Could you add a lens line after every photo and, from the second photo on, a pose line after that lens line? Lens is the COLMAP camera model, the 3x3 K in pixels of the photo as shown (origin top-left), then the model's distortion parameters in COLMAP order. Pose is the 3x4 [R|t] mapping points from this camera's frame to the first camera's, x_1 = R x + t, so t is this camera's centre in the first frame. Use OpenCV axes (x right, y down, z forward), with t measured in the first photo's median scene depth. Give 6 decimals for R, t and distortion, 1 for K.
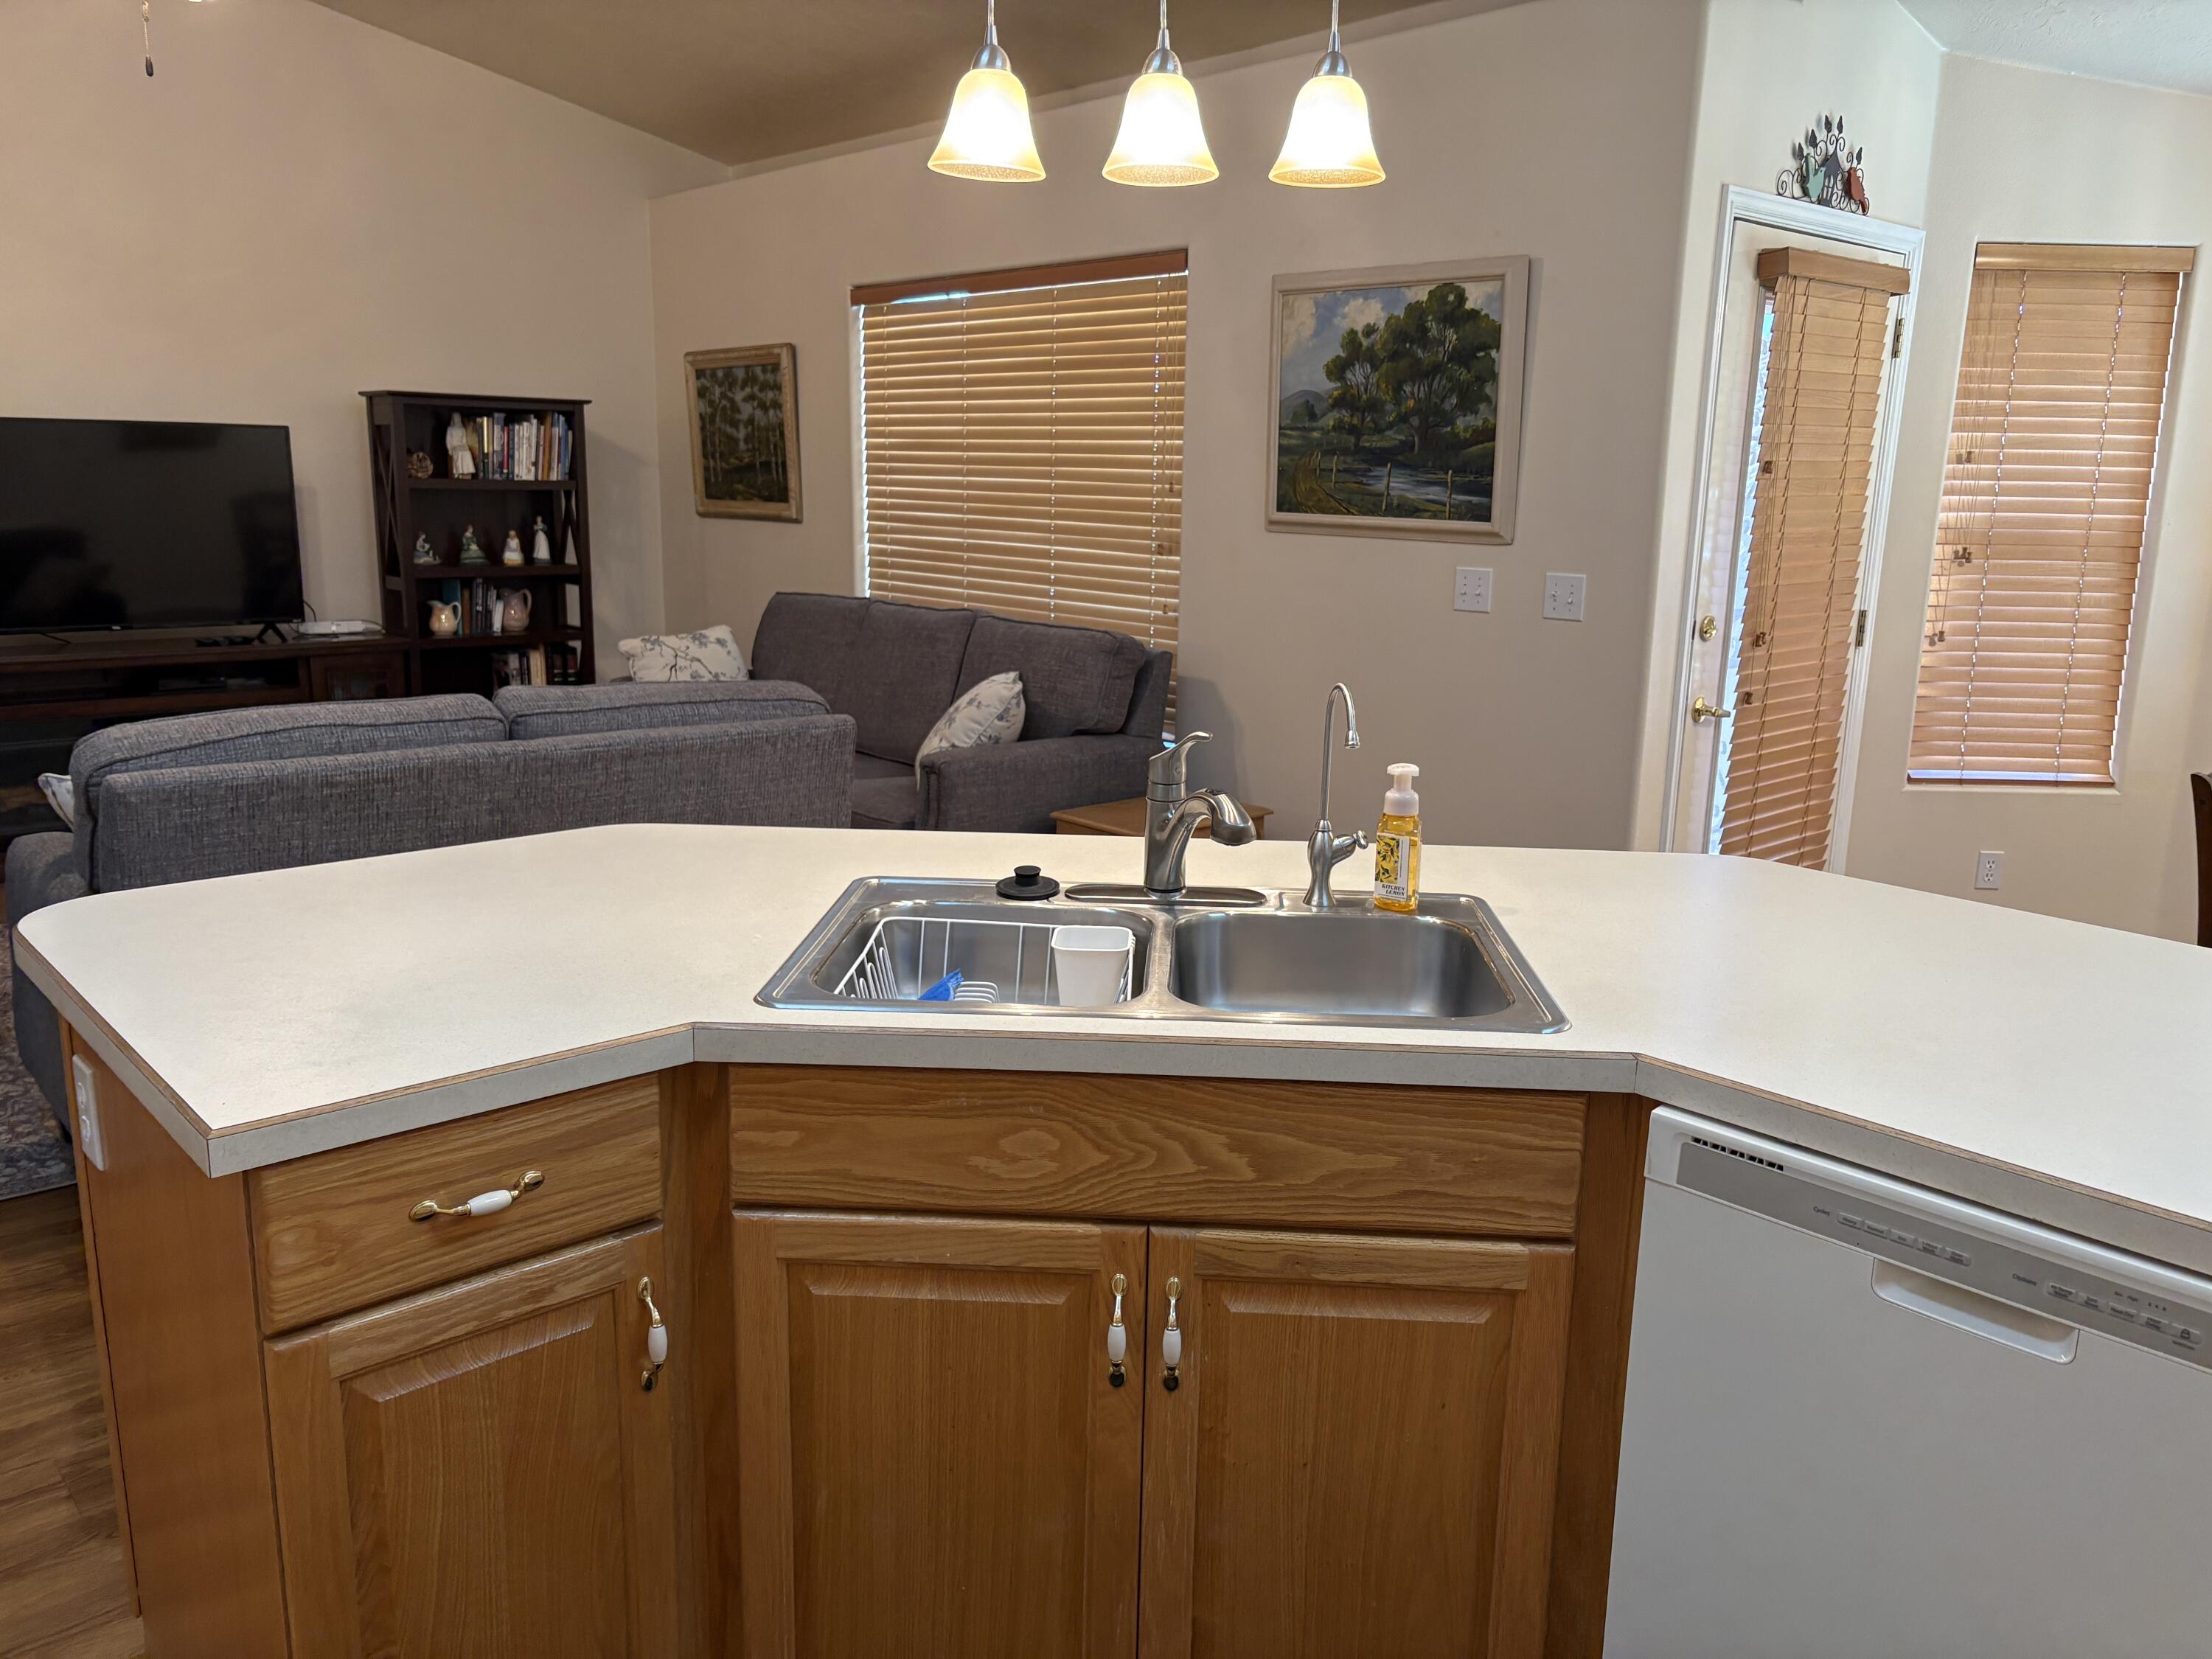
lens RADIAL K [[1674.8, 0, 1106.0], [0, 1674.8, 829.5], [0, 0, 1]] dist [0.038032, -0.037951]
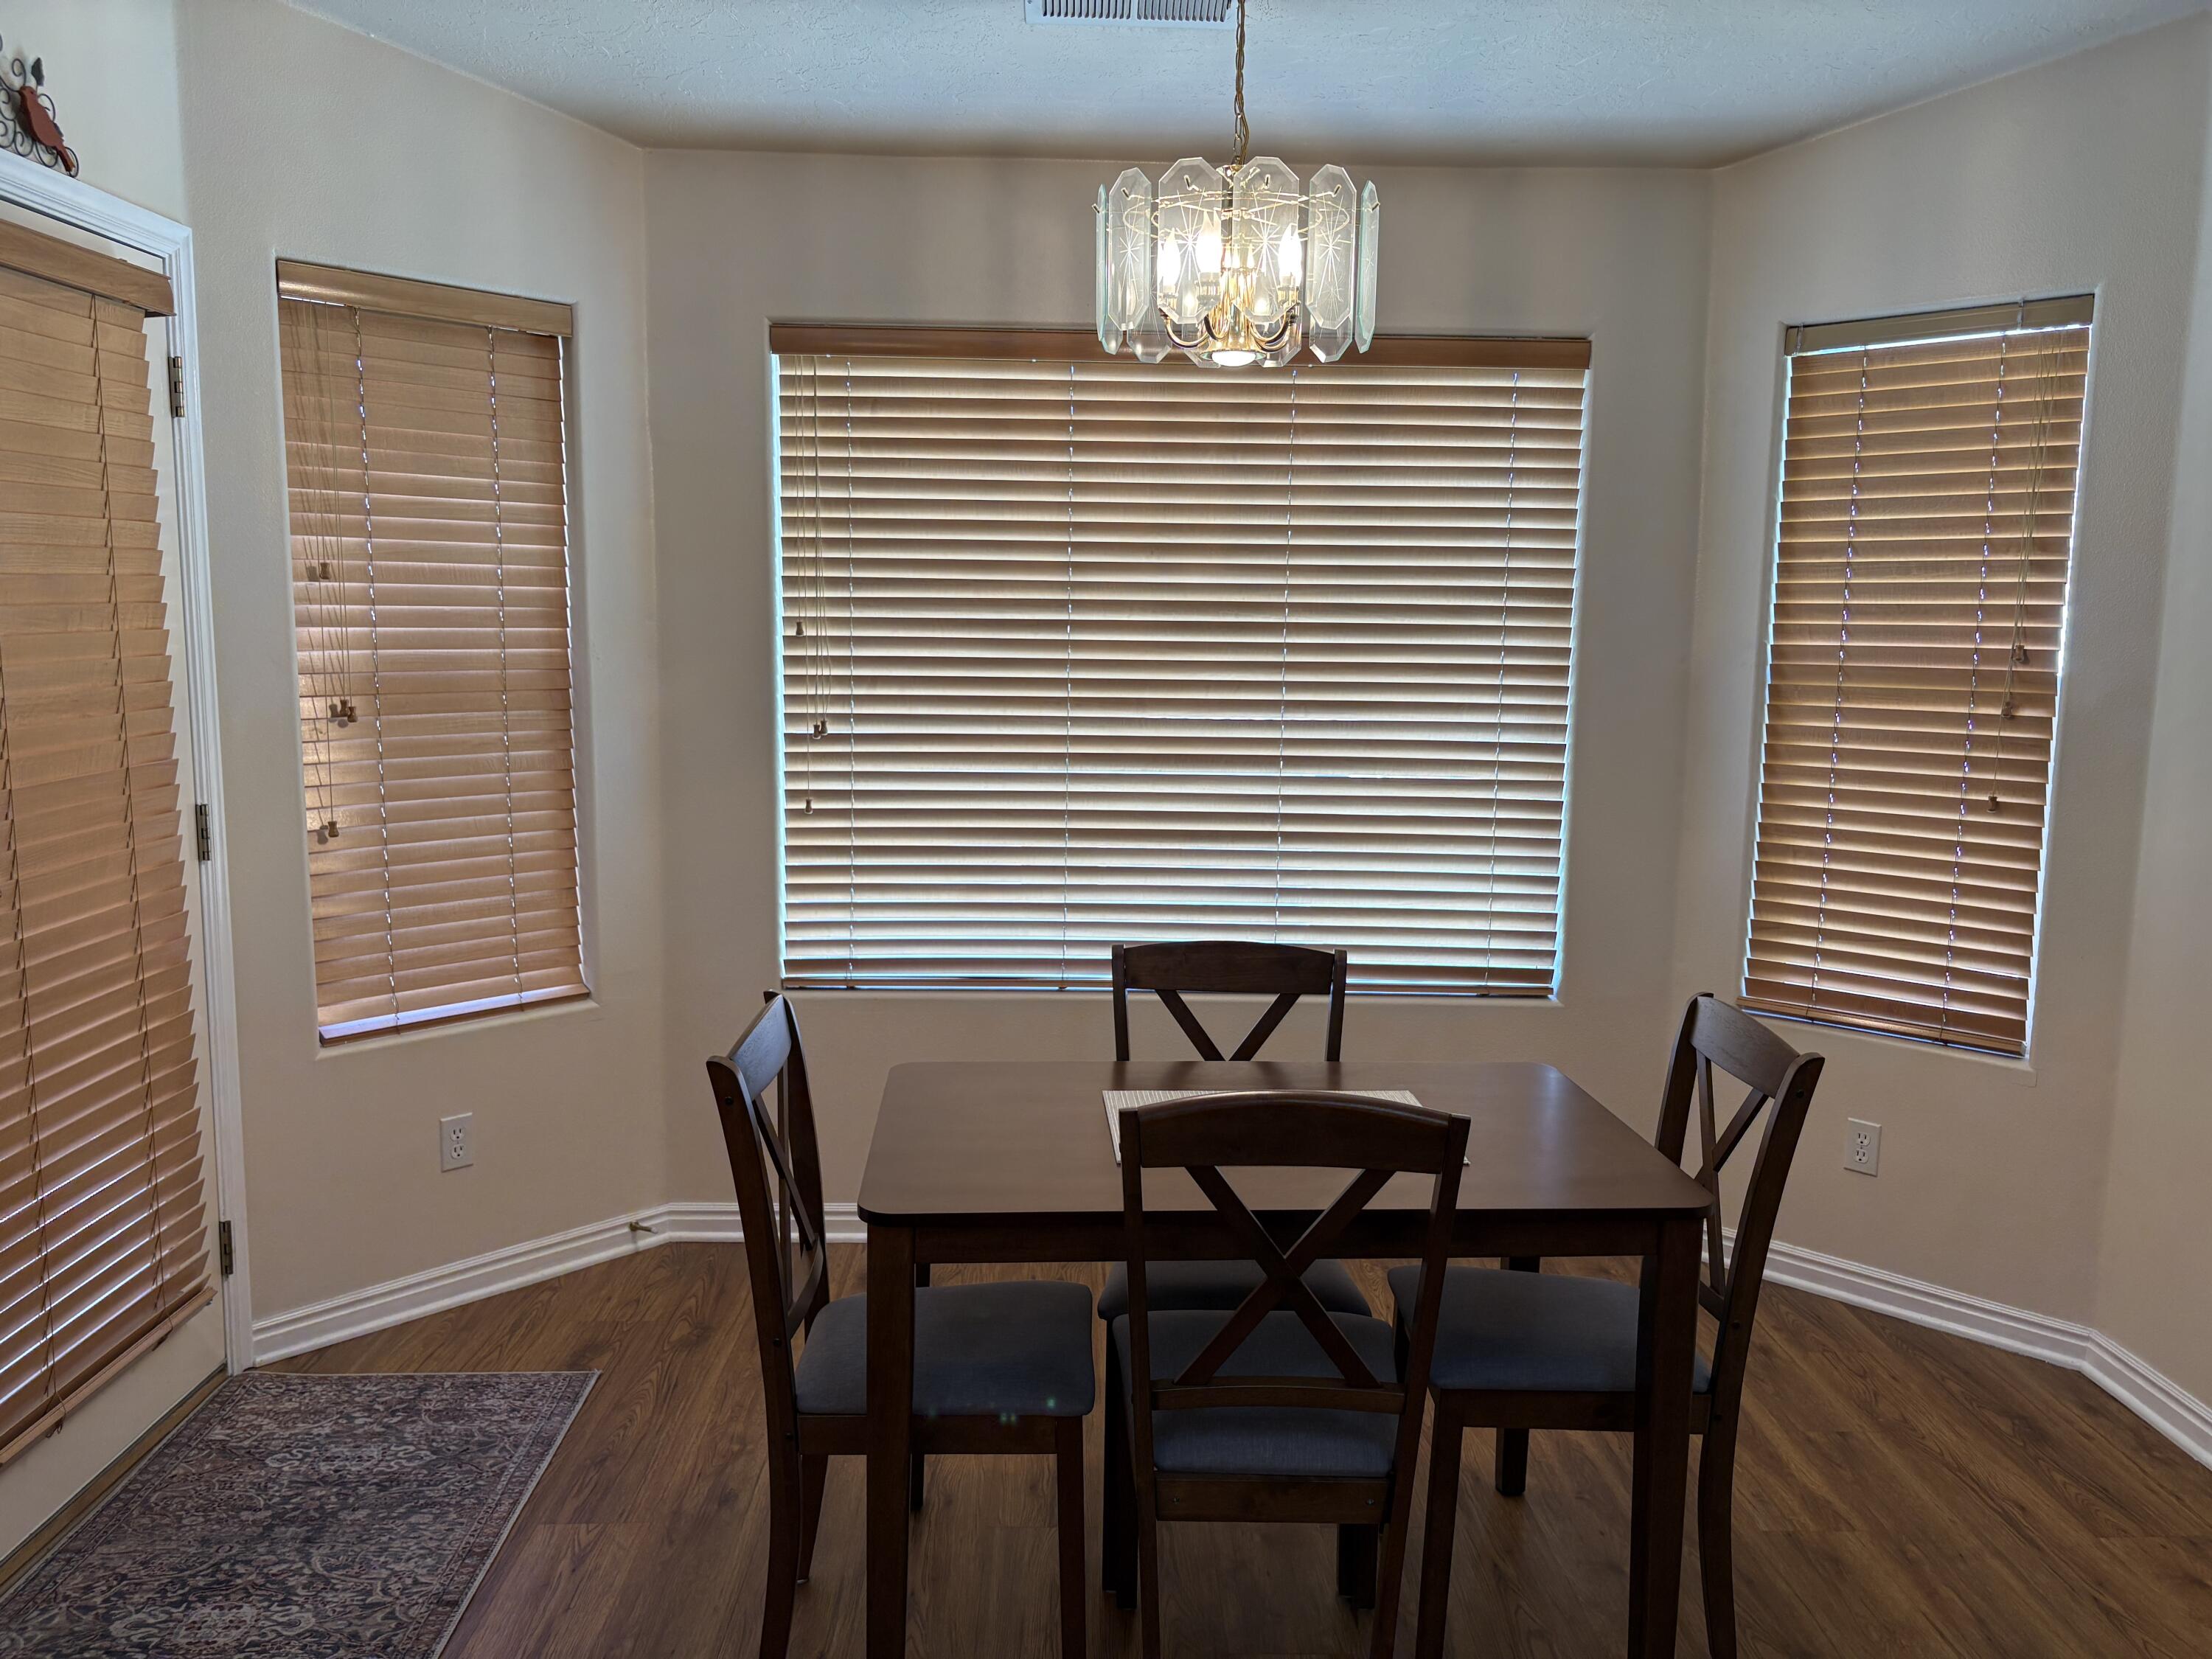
lens RADIAL K [[1675.1, 0, 1108.8], [0, 1675.1, 873.0], [0, 0, 1]] dist [-0.060054, -0.000563]
pose [[0.671261, -0.122198, 0.731079, 0.209630], [0.158847, 0.987118, 0.019145, -0.058709], [-0.724000, 0.103278, 0.682024, 0.308612]]
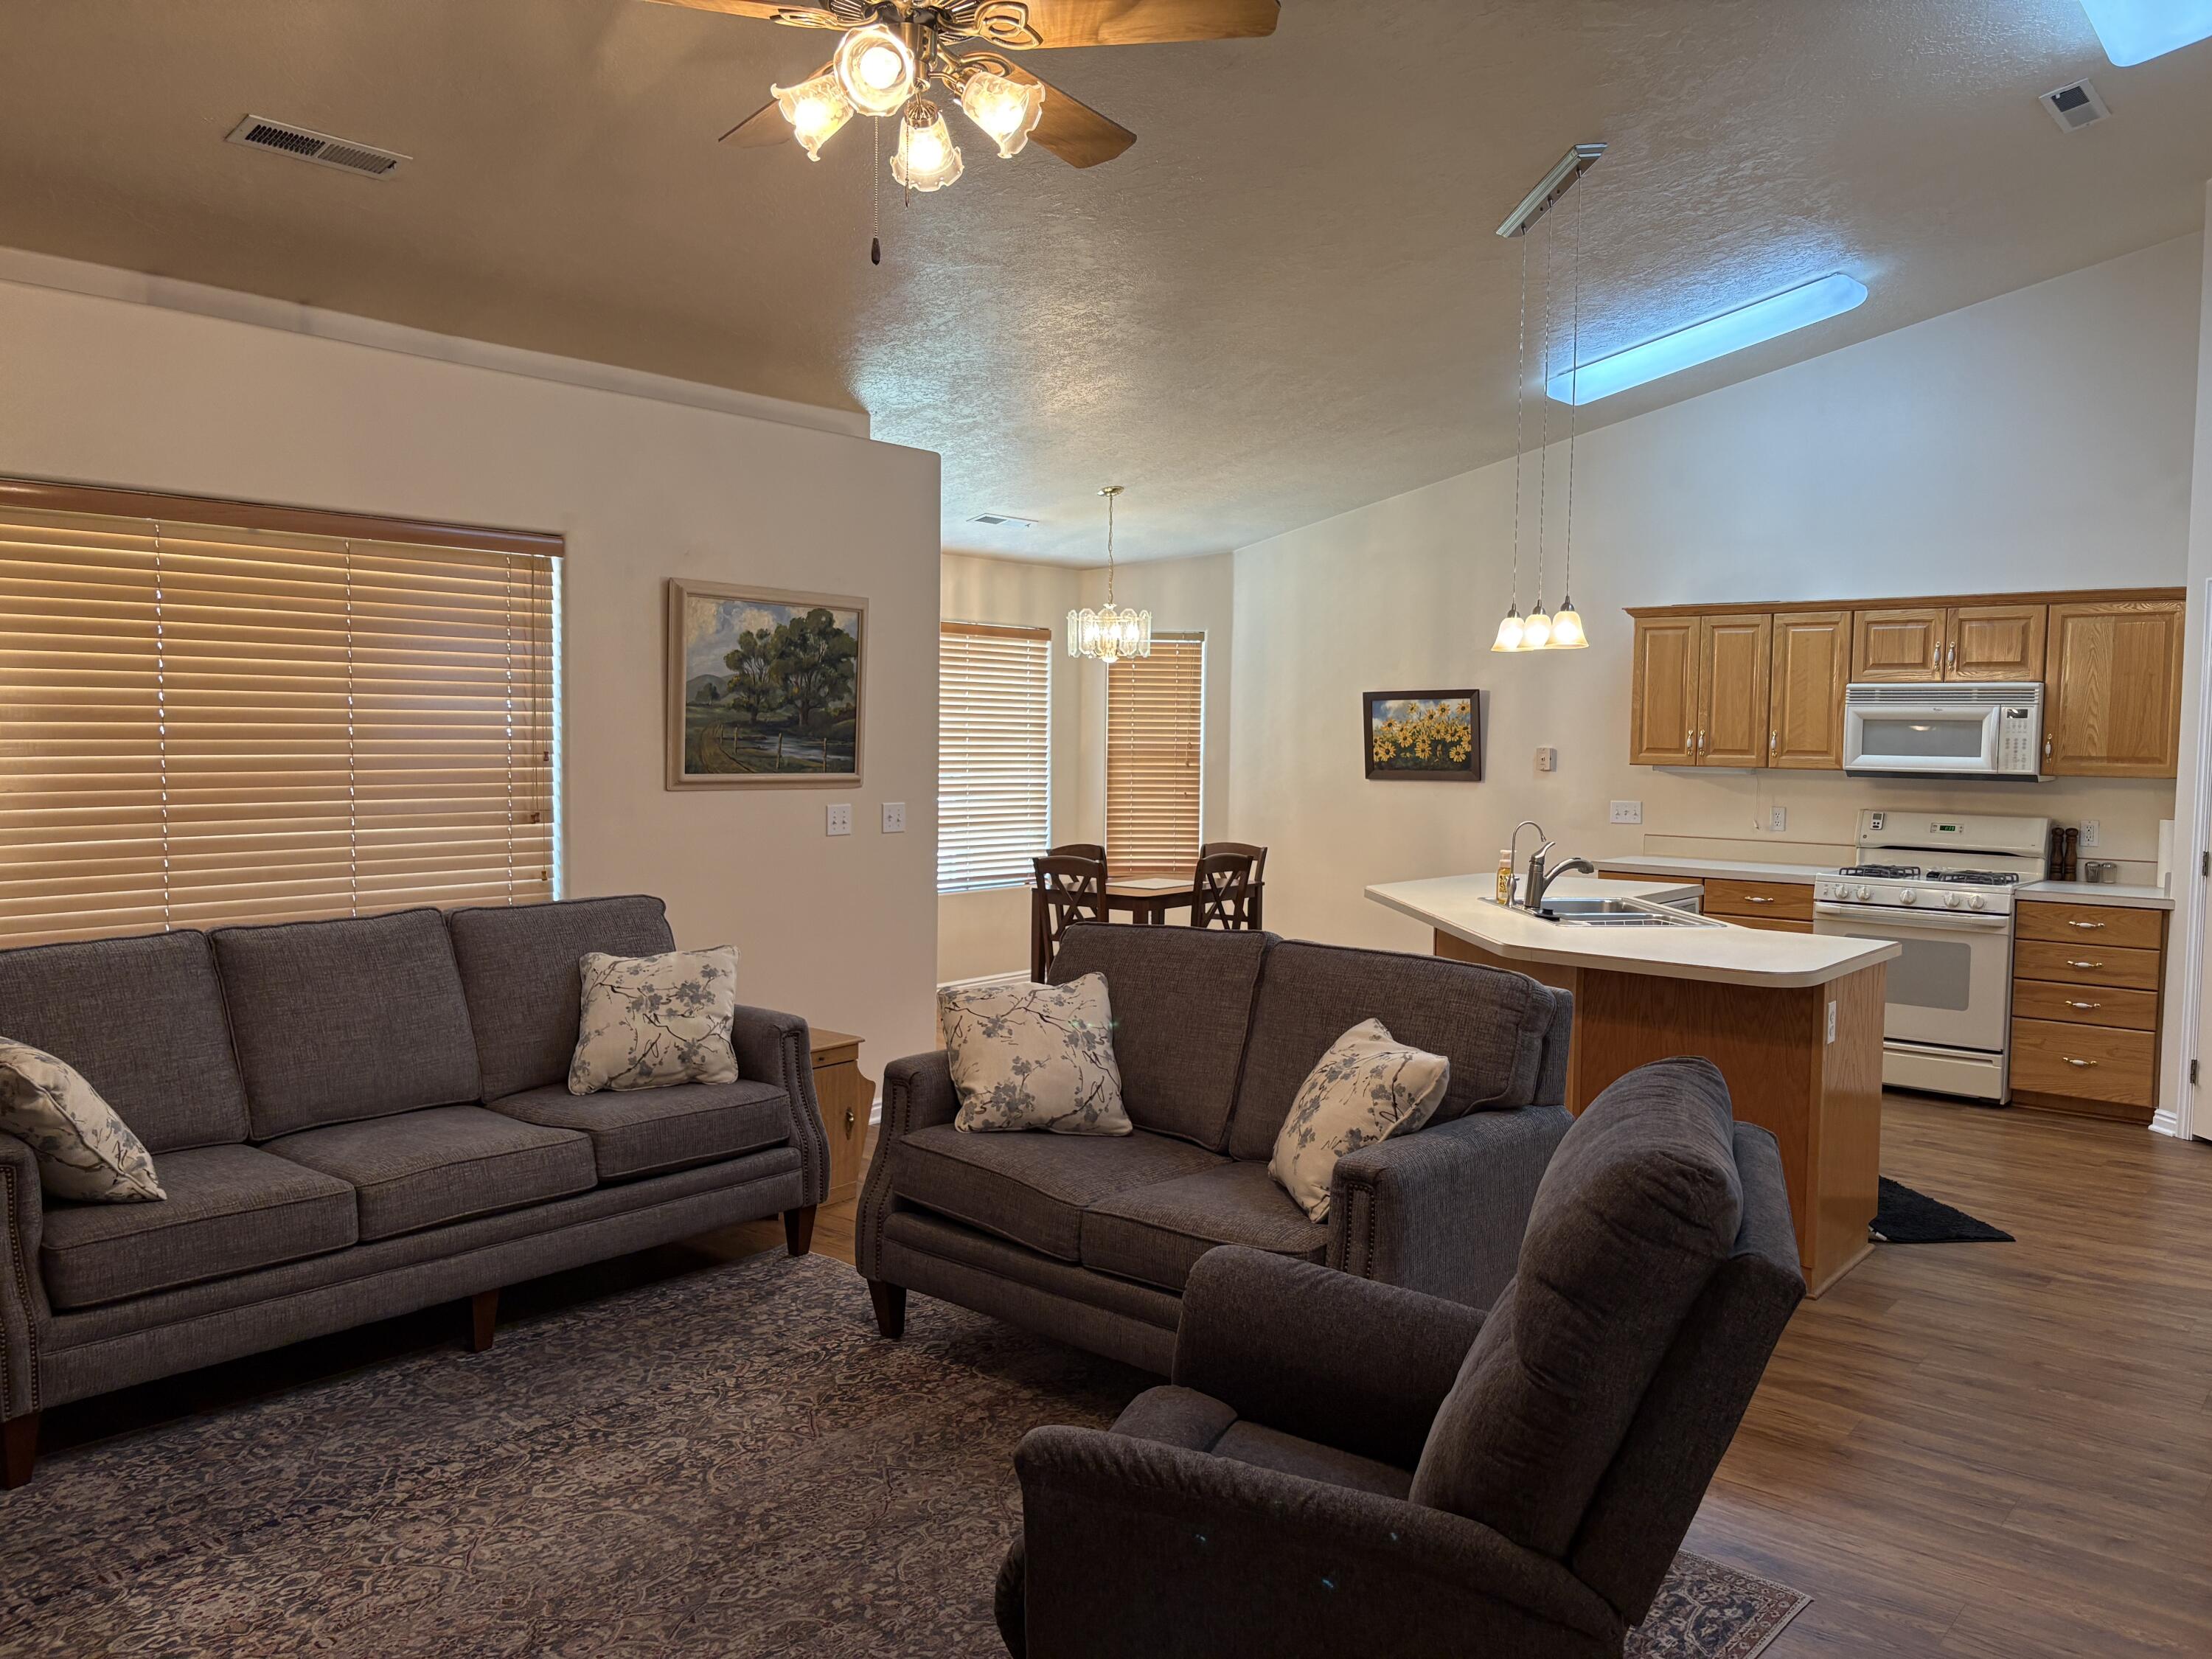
lens RADIAL K [[1657.5, 0, 1106.0], [0, 1657.5, 829.5], [0, 0, 1]] dist [0.037689, -0.053369]
pose [[-0.140384, -0.084650, 0.986472, -1.164261], [0.194198, 0.974631, 0.111271, -0.241214], [-0.970865, 0.207192, -0.120384, 0.929359]]
